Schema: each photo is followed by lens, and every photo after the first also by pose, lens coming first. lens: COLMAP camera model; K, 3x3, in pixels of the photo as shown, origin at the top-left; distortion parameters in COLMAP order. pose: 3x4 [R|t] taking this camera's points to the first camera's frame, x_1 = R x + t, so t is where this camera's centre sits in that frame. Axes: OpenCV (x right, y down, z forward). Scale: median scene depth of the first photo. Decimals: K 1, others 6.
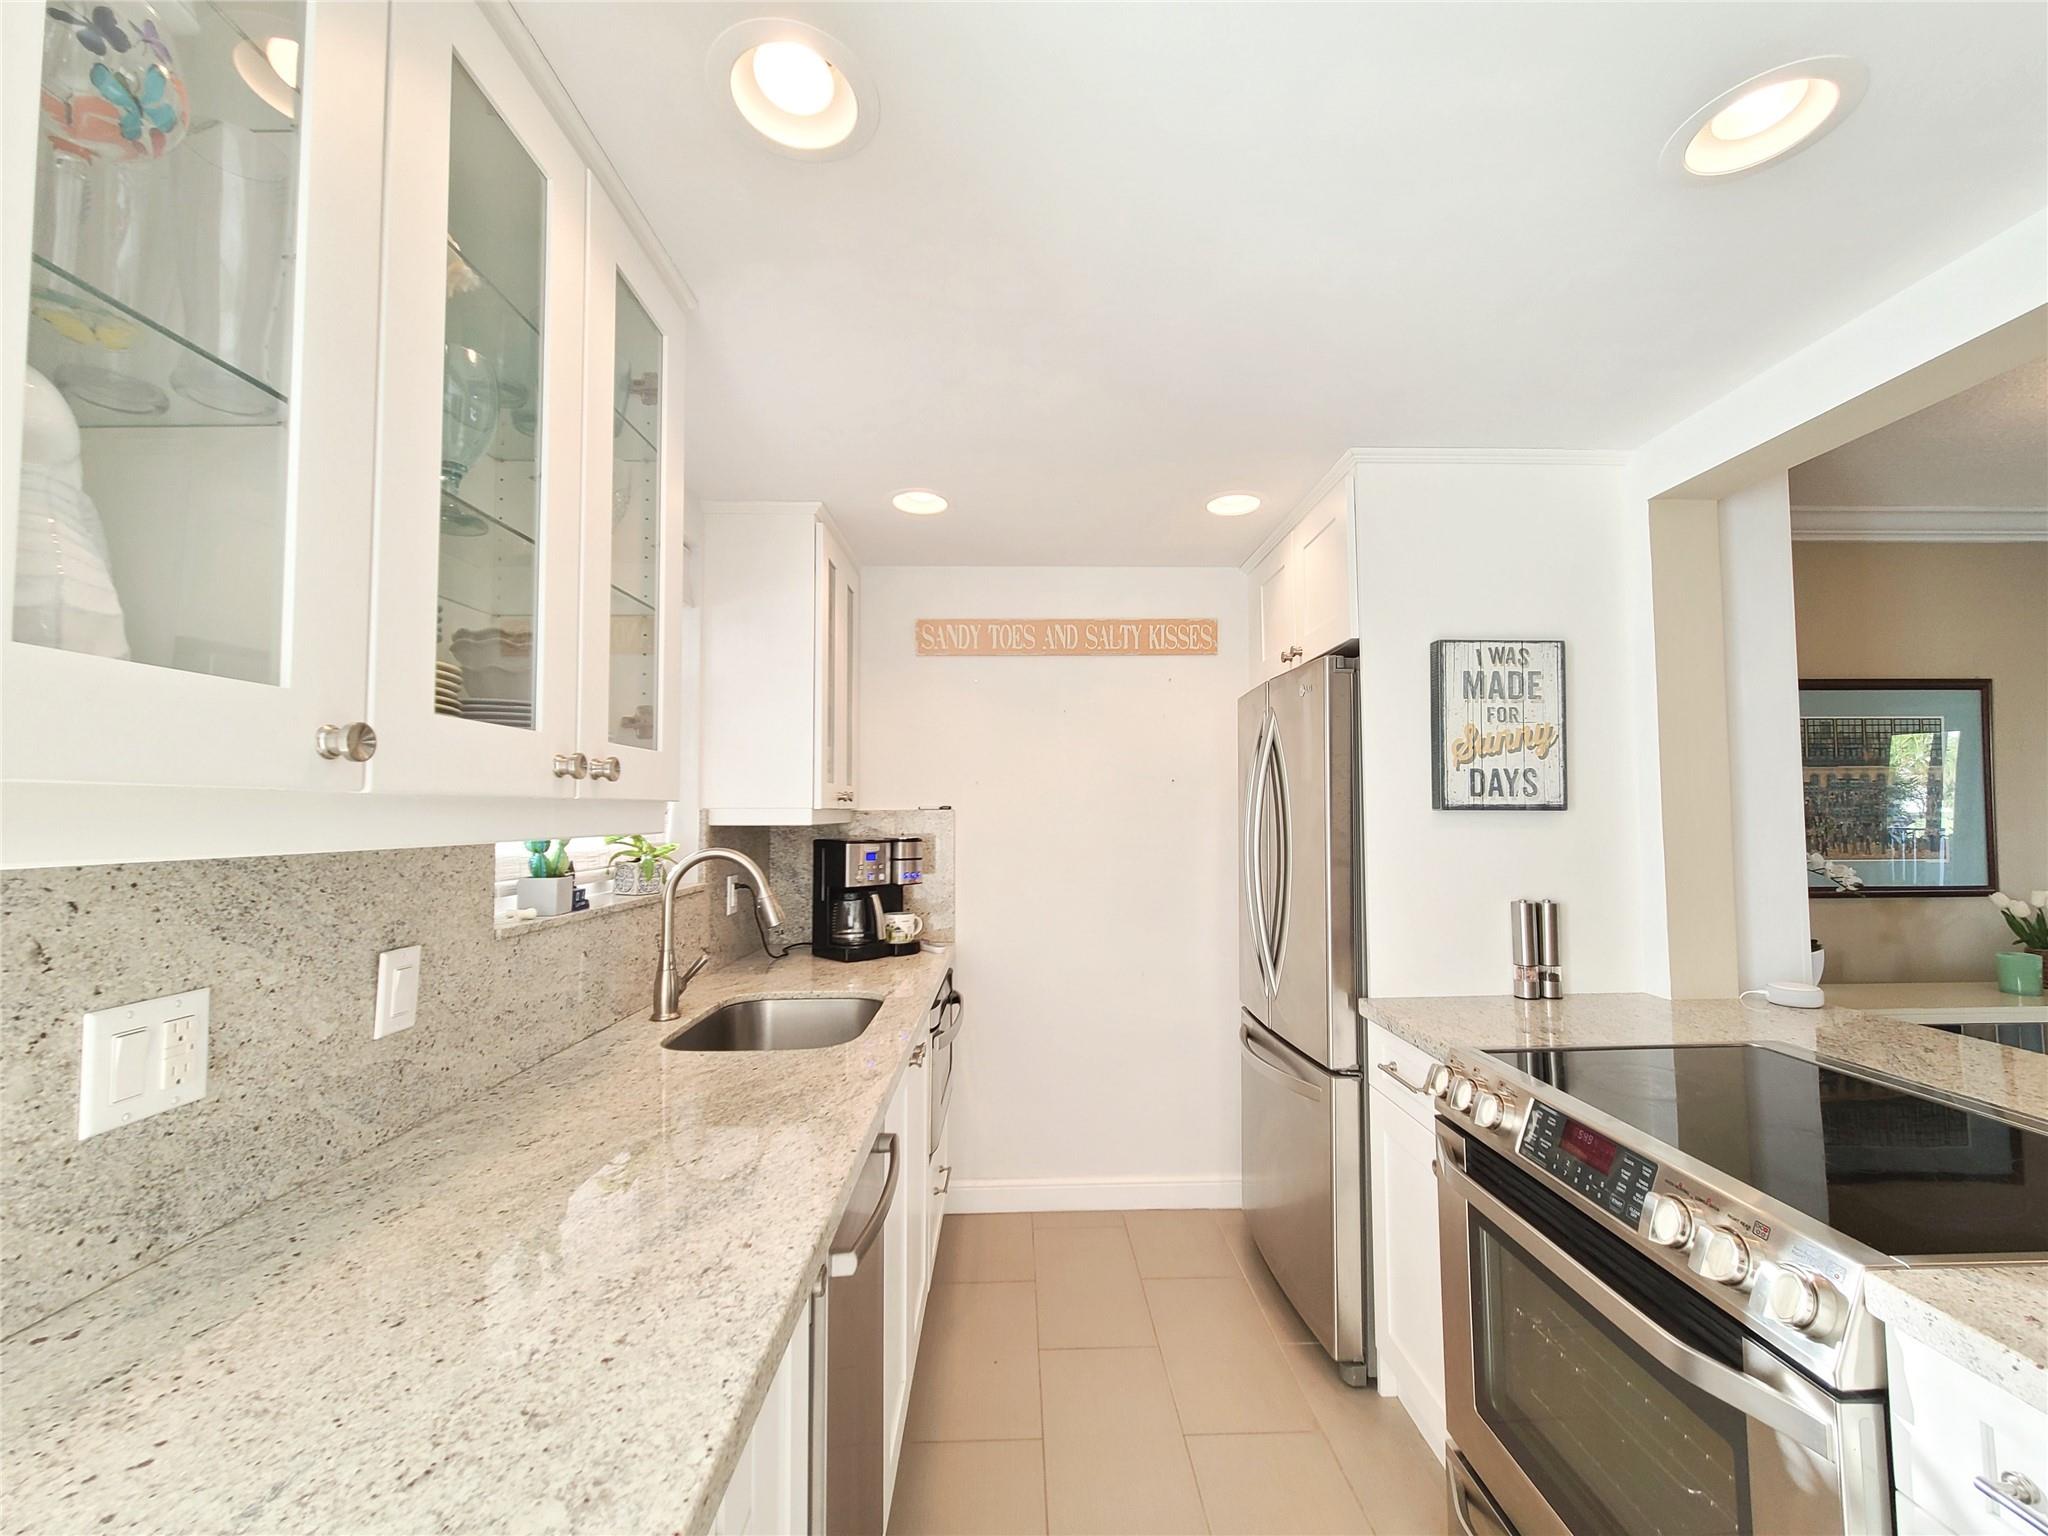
lens RADIAL K [[842.1, 0, 1035.6], [0, 842.1, 771.0], [0, 0, 1]] dist [0.001377, 0.000145]
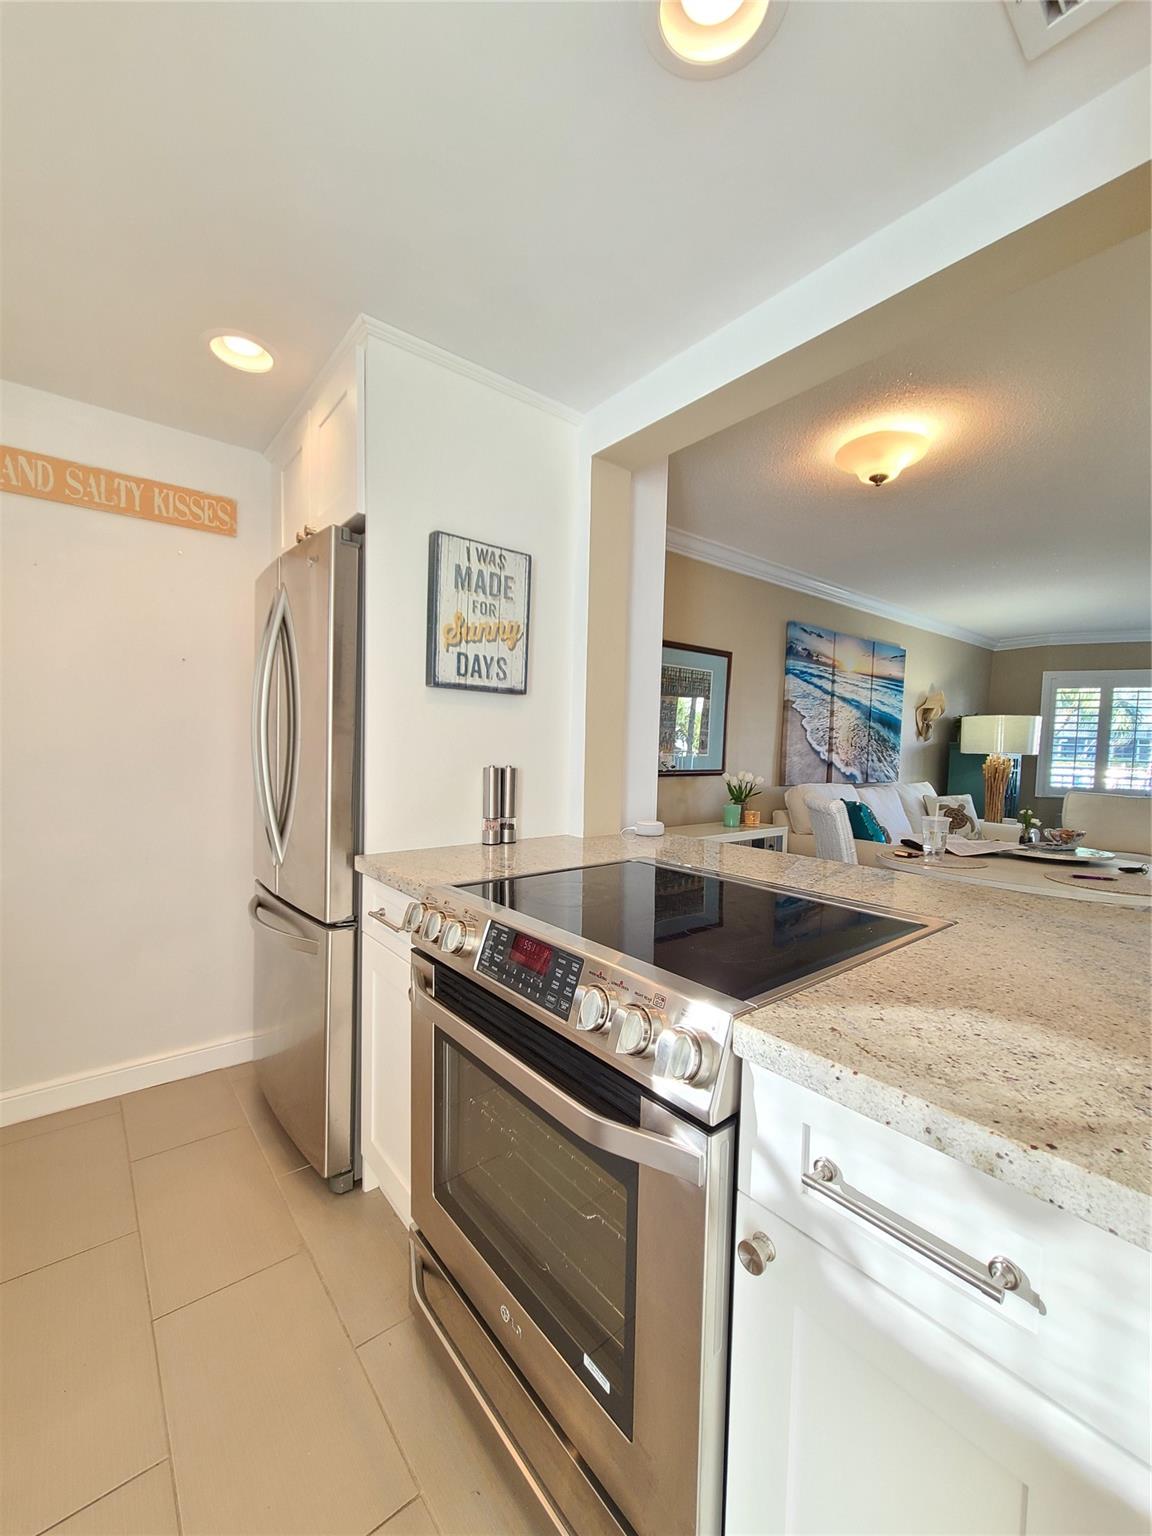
lens RADIAL K [[631.6, 0, 575.7], [0, 631.6, 775.4], [0, 0, 1]] dist [0.001377, 0.000145]
pose [[0.797227, -0.005918, 0.603651, 0.121654], [-0.056901, 0.994763, 0.084900, 0.083250], [-0.600992, -0.102033, 0.792715, 0.198869]]
